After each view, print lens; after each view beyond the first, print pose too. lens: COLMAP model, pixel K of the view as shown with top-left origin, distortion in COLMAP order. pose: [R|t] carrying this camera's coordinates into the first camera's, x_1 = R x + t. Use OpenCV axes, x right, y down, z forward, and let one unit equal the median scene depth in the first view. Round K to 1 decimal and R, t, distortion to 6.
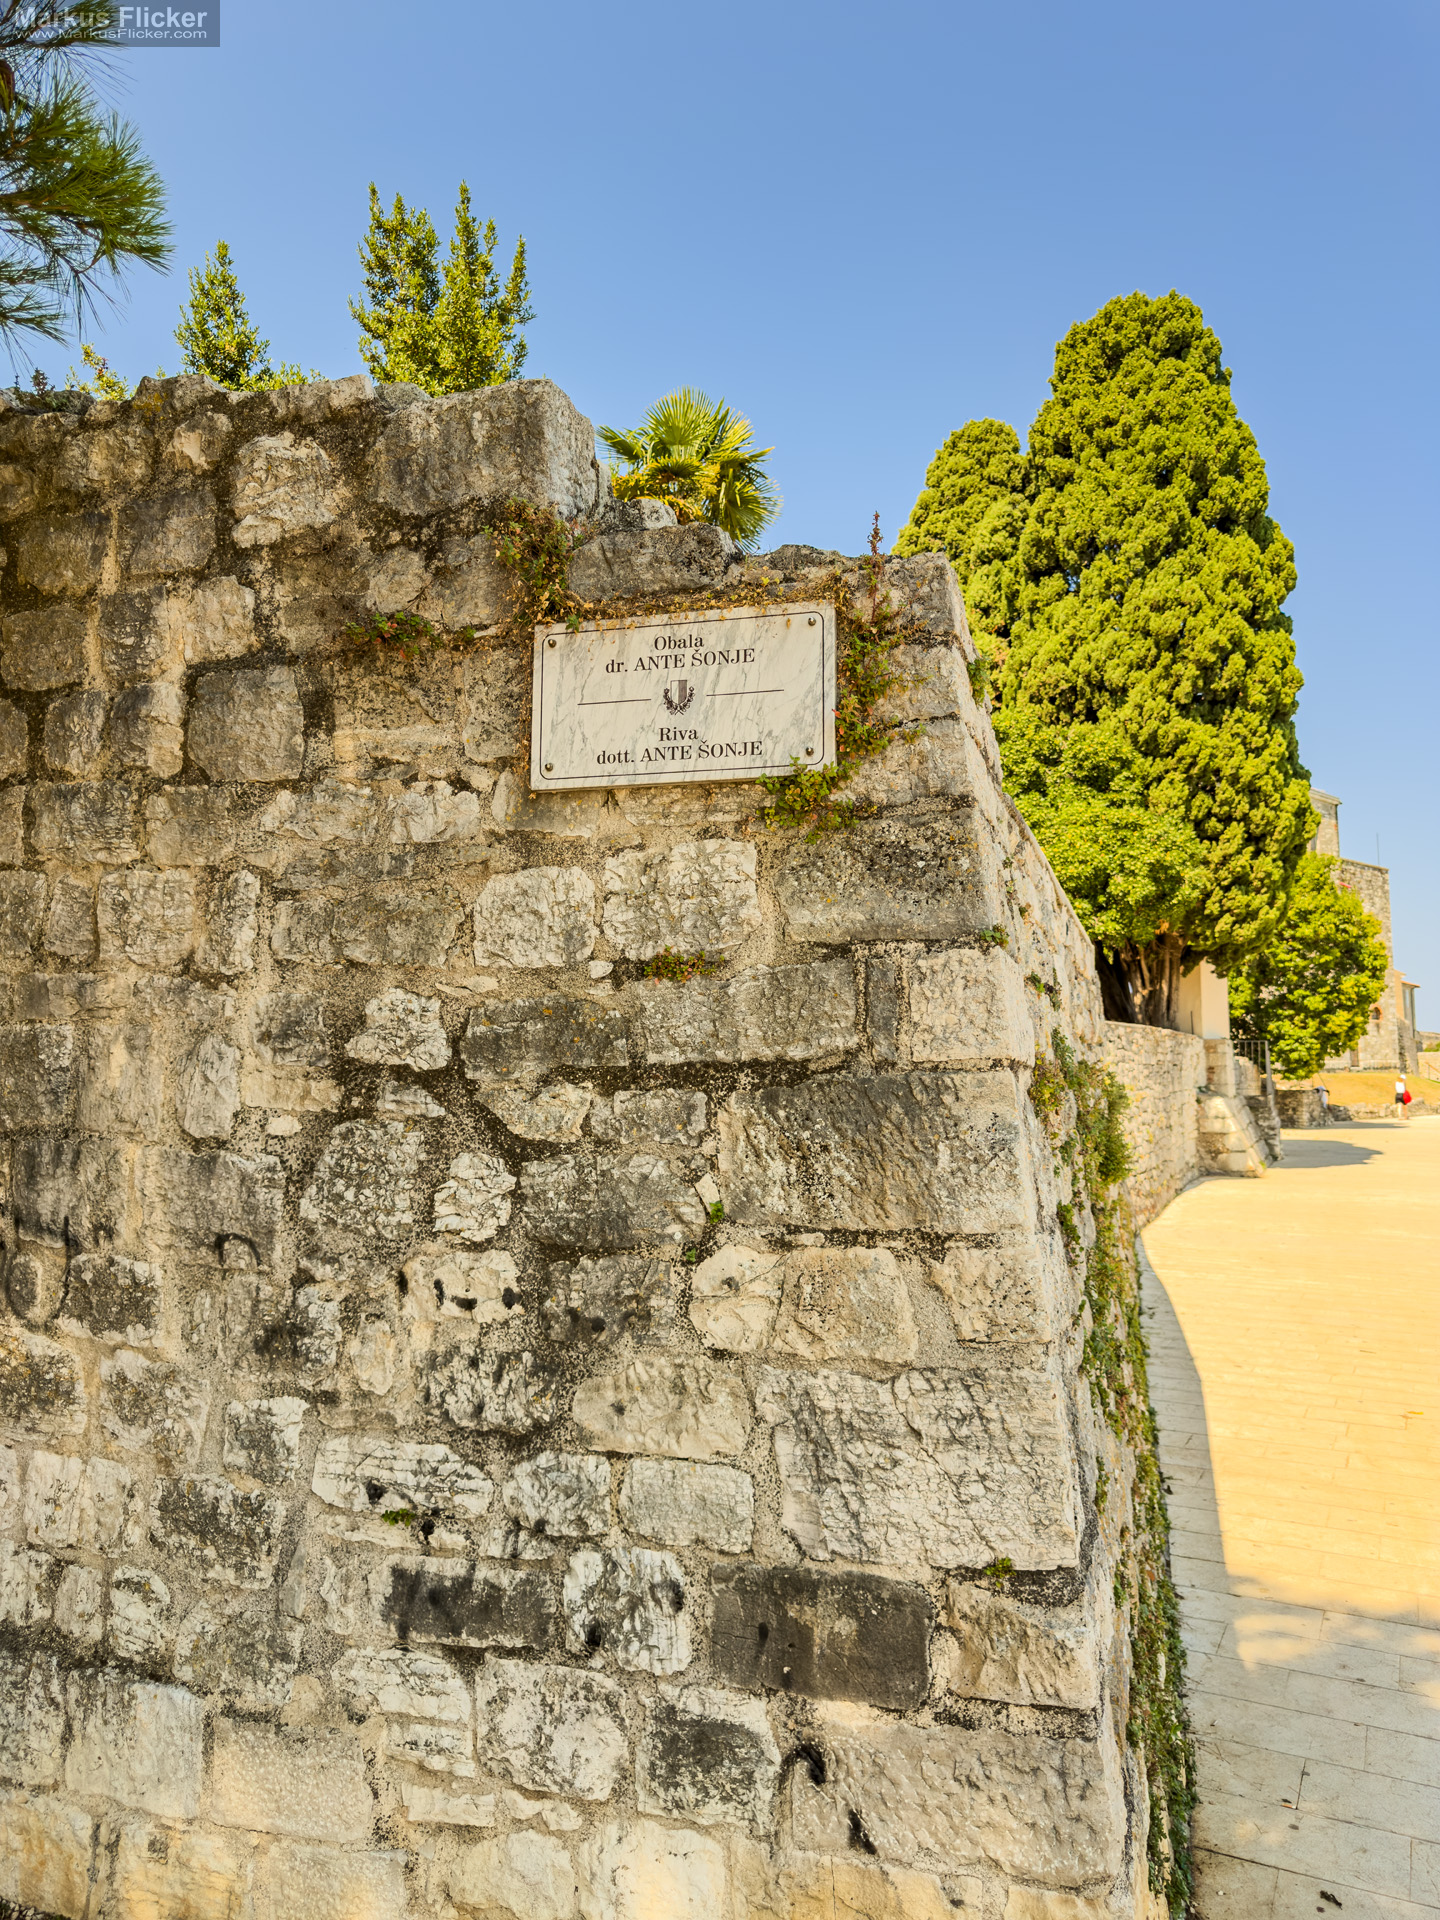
lens RADIAL K [[1386.6, 0, 721.3], [0, 1386.6, 958.7], [0, 0, 1]] dist [-0.010863, -0.005733]
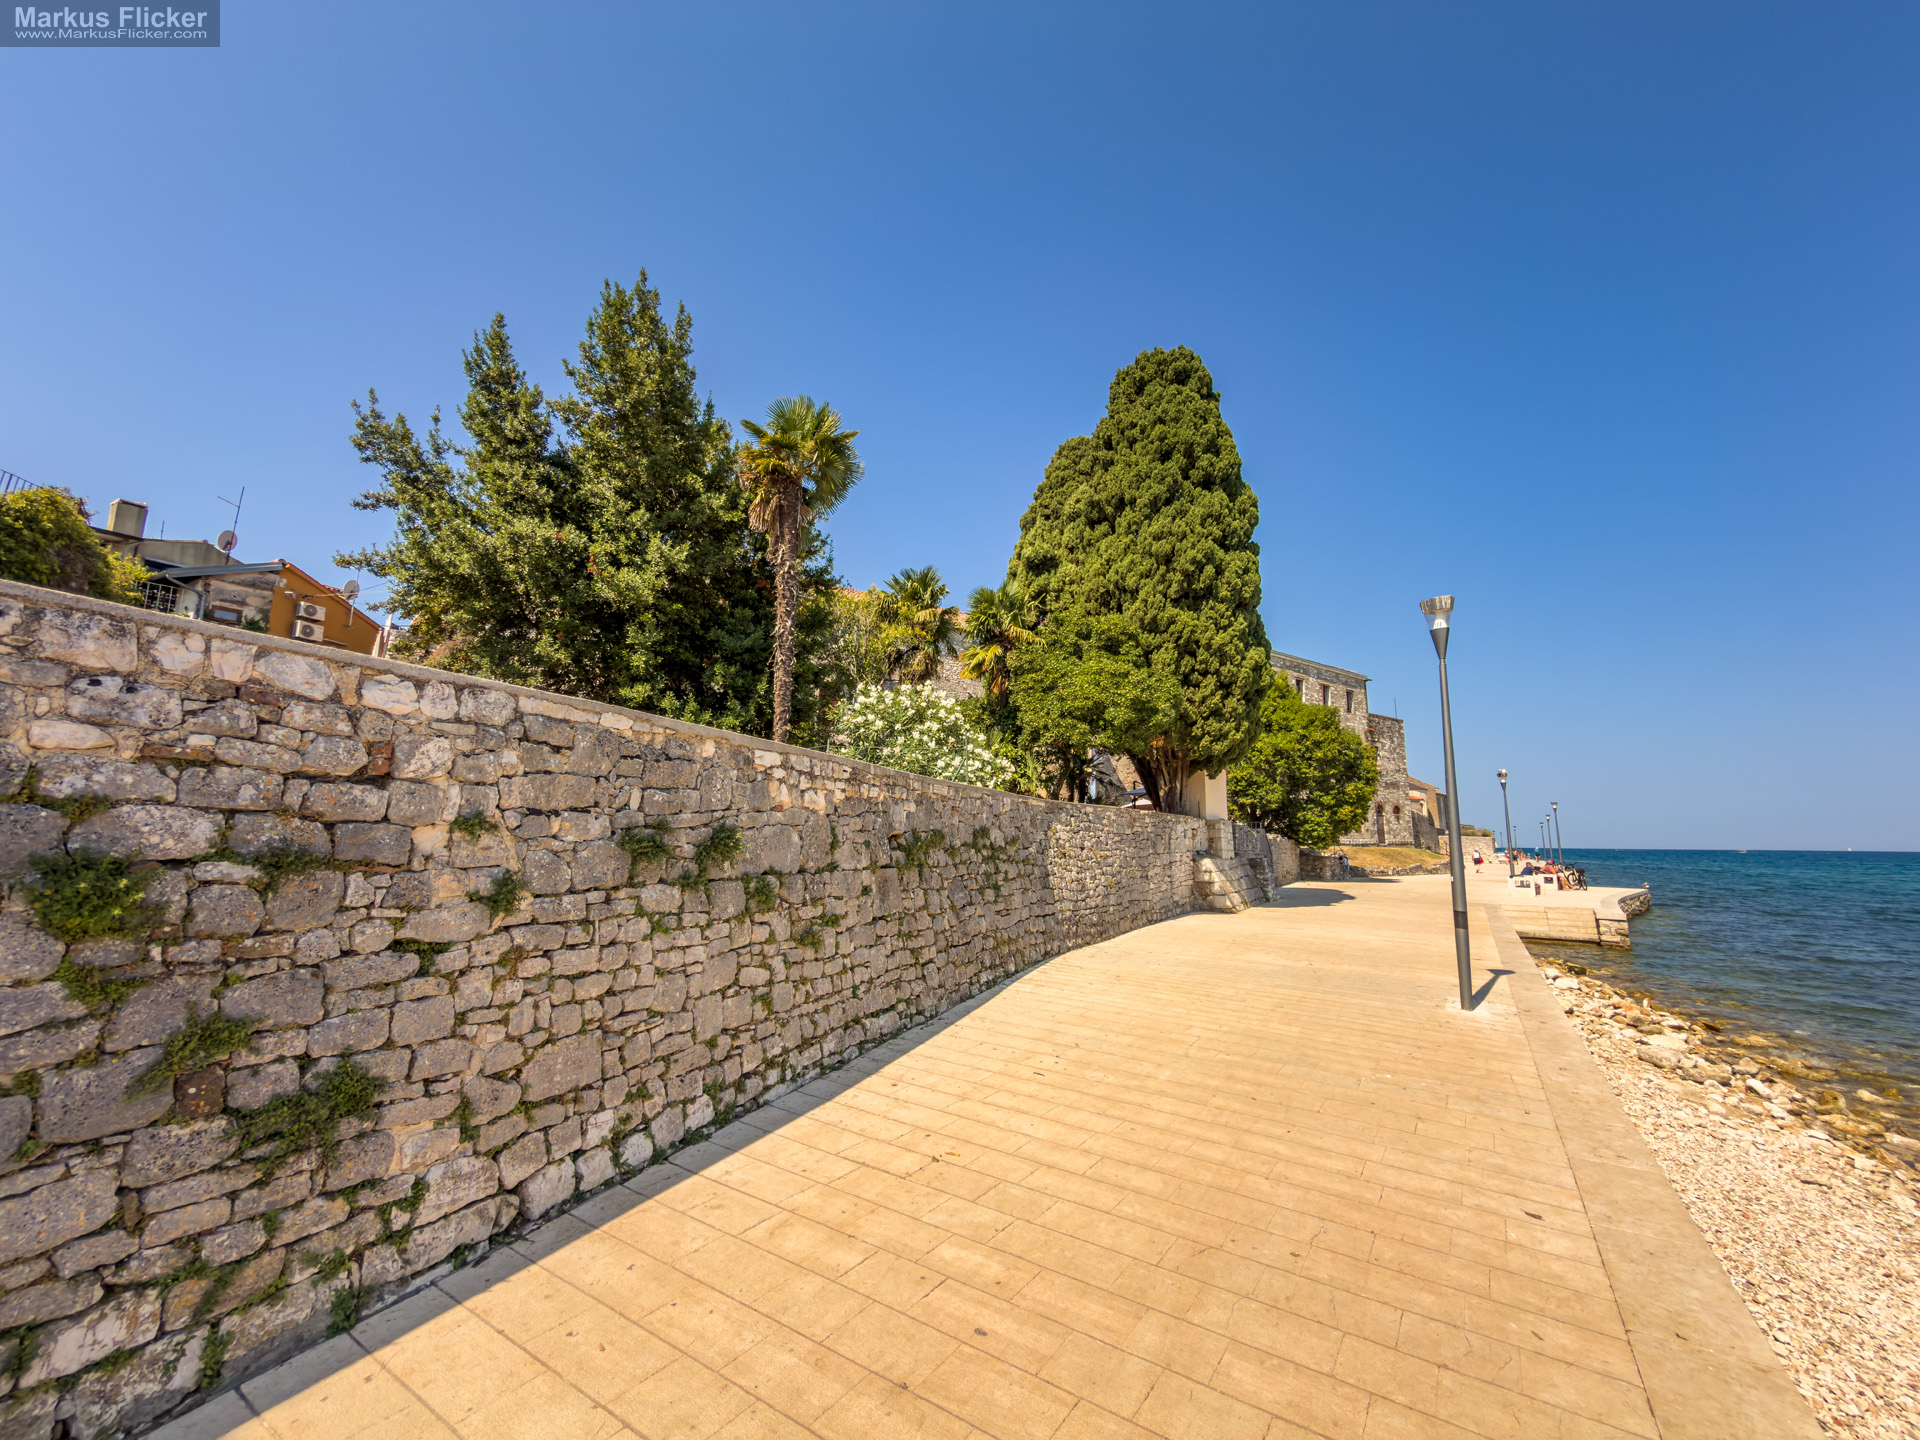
lens RADIAL K [[766.3, 0, 958.2], [0, 766.3, 726.3], [0, 0, 1]] dist [0.003002, 0.000065]
pose [[0.992862, -0.000450, -0.119266, 0.191477], [-0.007506, 0.997775, -0.066249, 0.014920], [0.119030, 0.066671, 0.990650, 0.135395]]
